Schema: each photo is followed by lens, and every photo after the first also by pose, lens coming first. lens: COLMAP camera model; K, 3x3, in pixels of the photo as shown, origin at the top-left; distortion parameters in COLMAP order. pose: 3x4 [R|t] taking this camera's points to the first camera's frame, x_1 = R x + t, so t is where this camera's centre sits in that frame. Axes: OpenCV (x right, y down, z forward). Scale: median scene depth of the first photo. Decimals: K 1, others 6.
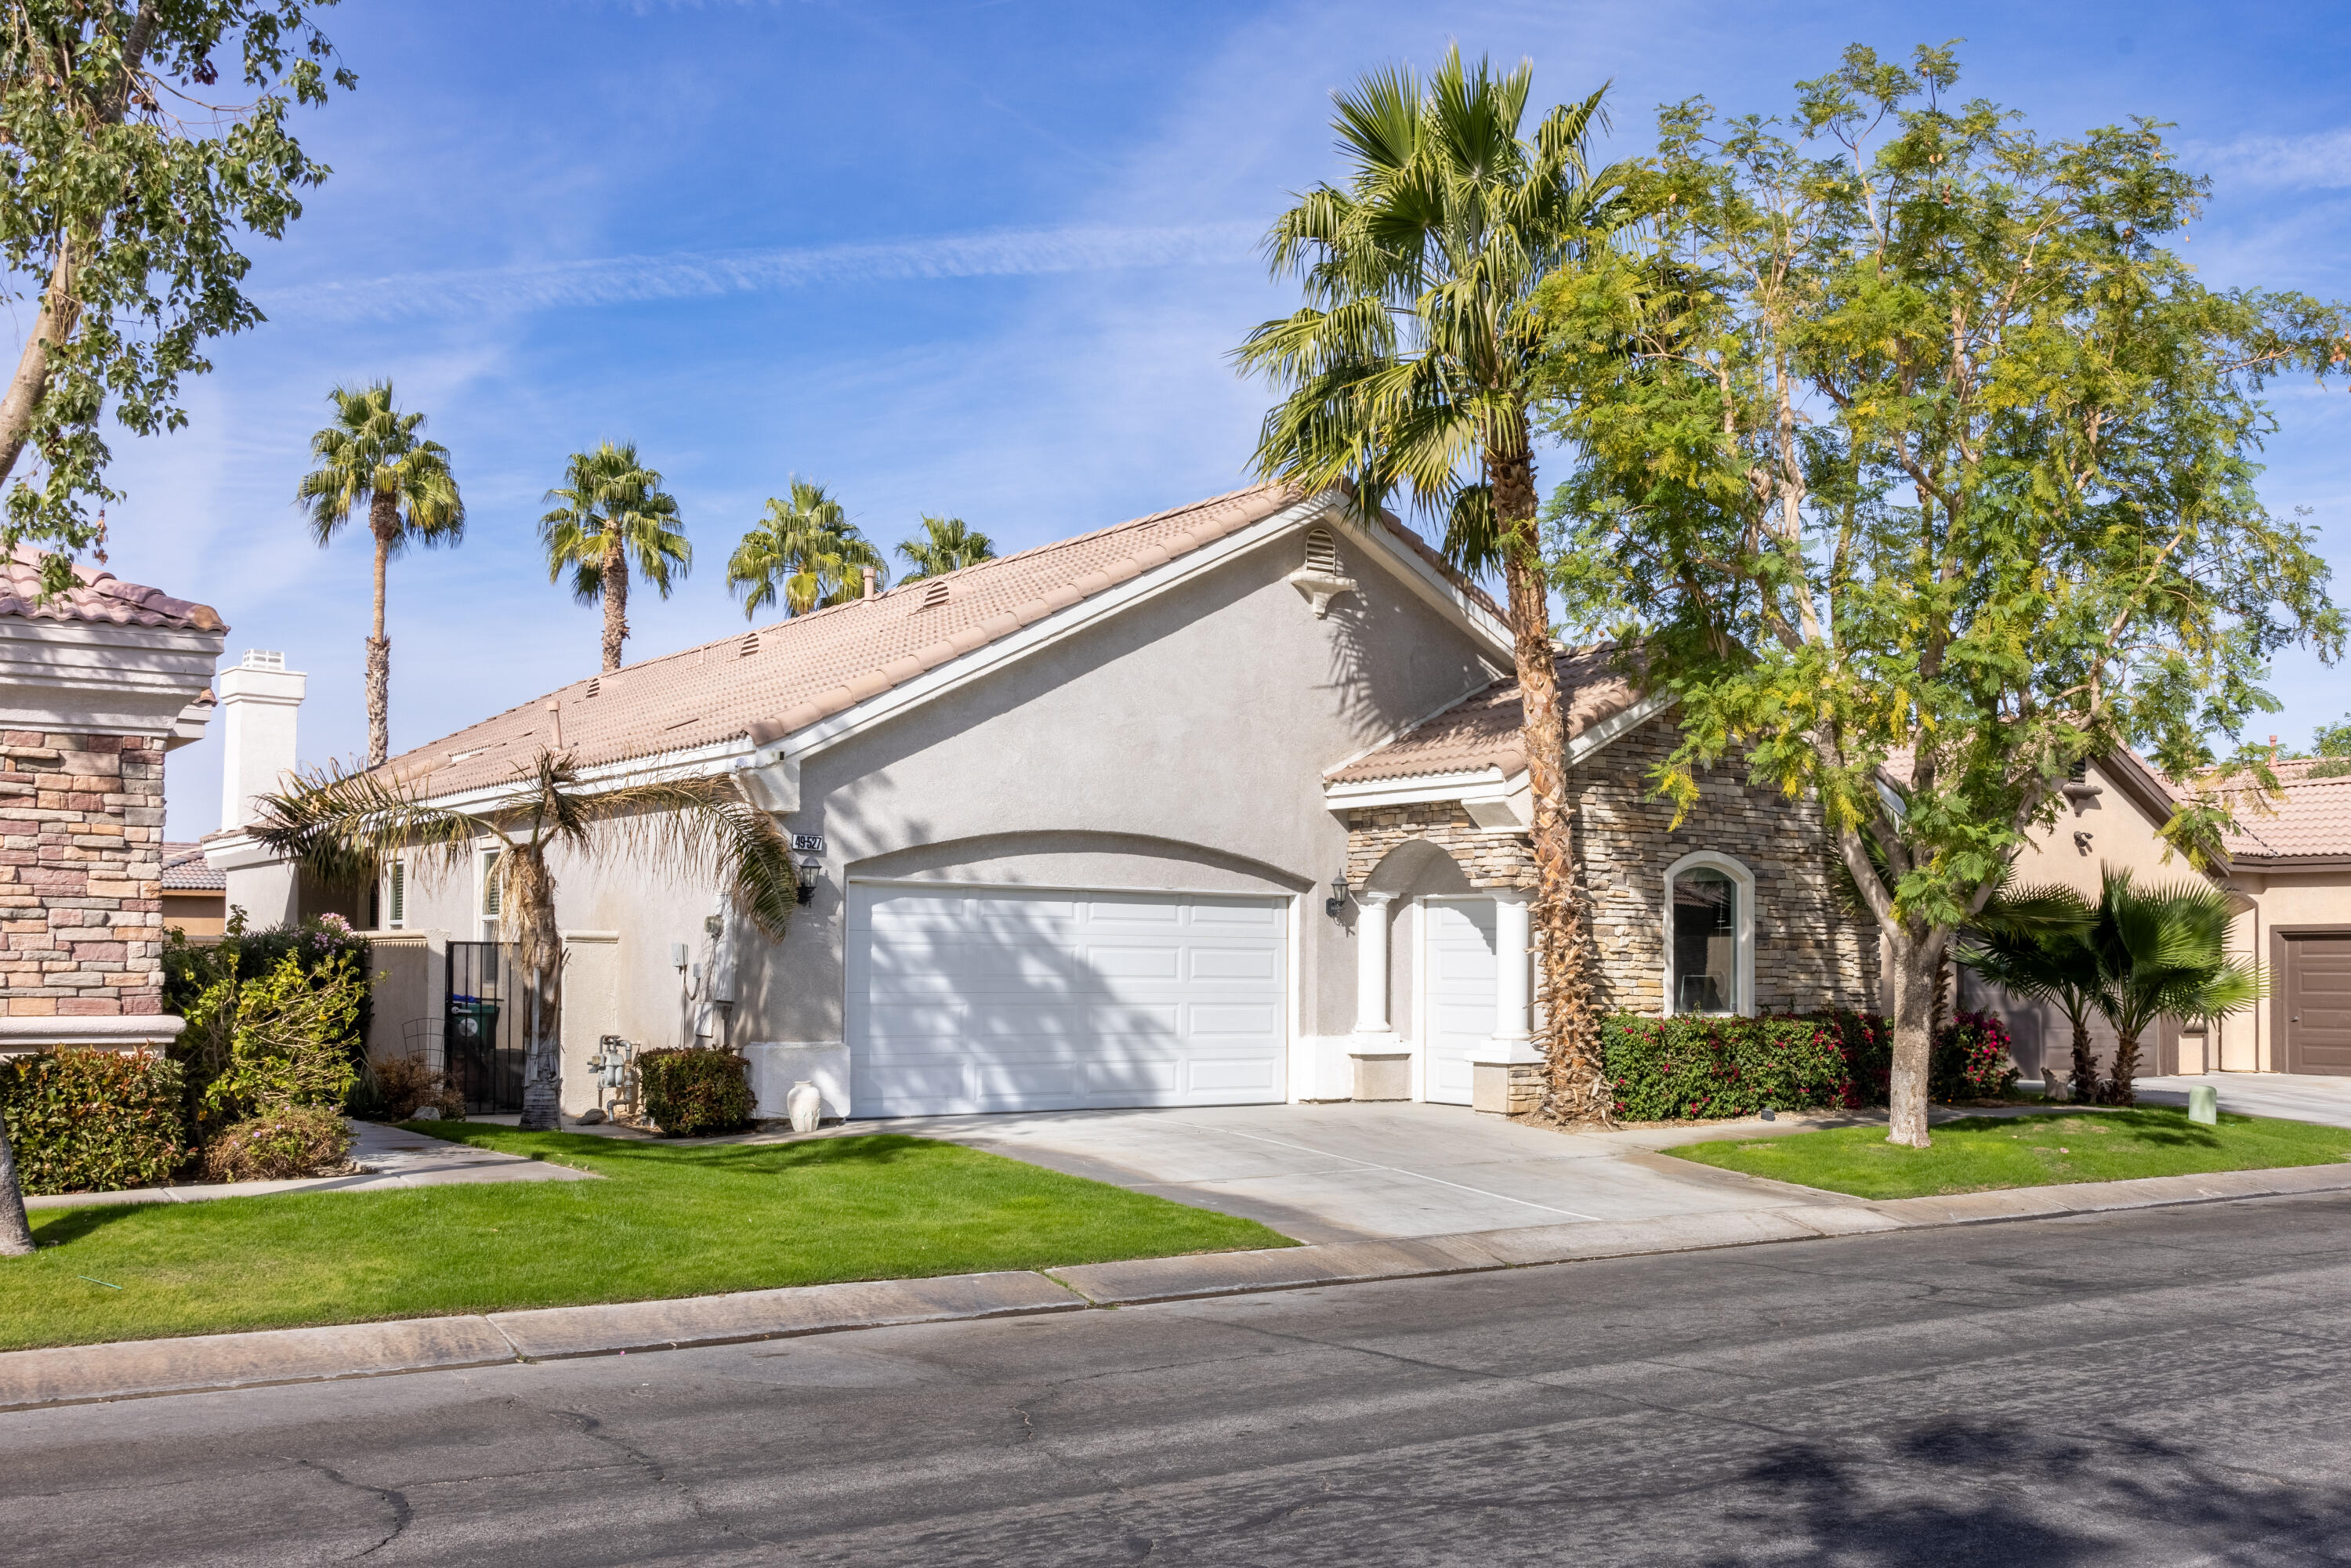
lens RADIAL K [[2268.3, 0, 1096.6], [0, 2268.3, 790.5], [0, 0, 1]] dist [0.008029, 0.017622]
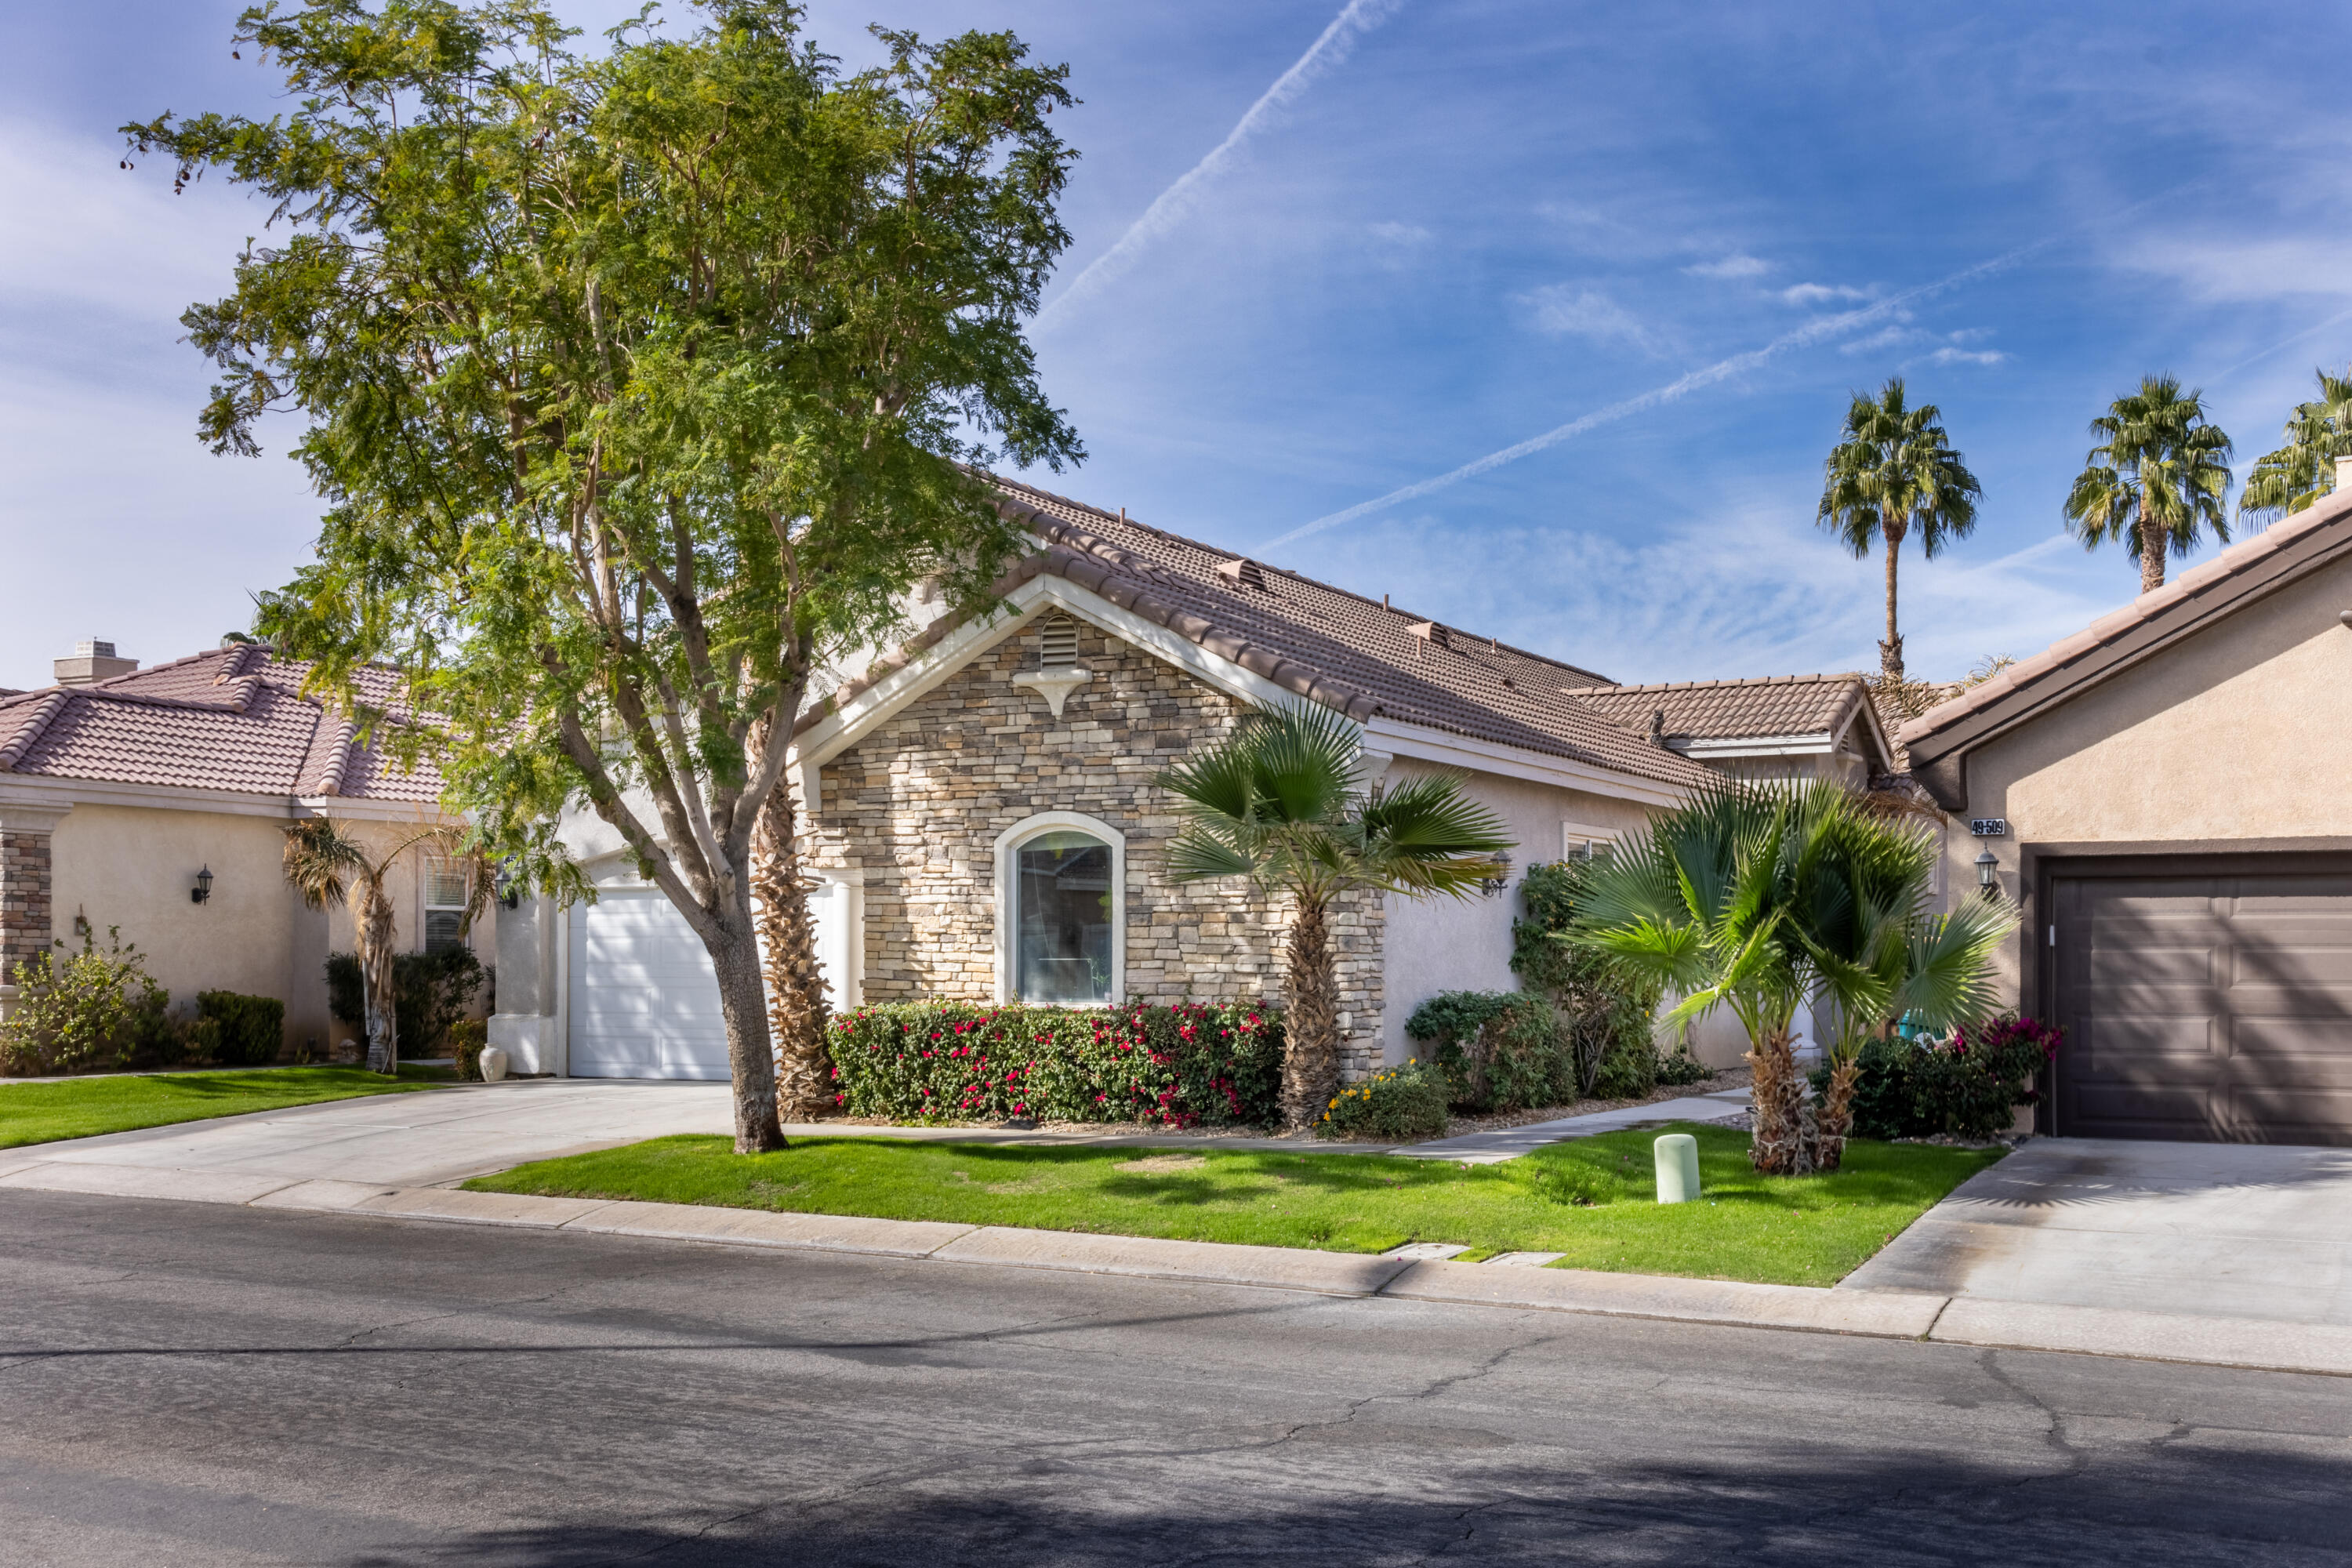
lens RADIAL K [[2269.4, 0, 1097.1], [0, 2269.4, 790.5], [0, 0, 1]] dist [0.008029, 0.017622]
pose [[0.438837, -0.076391, -0.895314, 1.061348], [0.069688, 0.996272, -0.050848, 0.064478], [0.895860, -0.040079, 0.442524, 0.654474]]
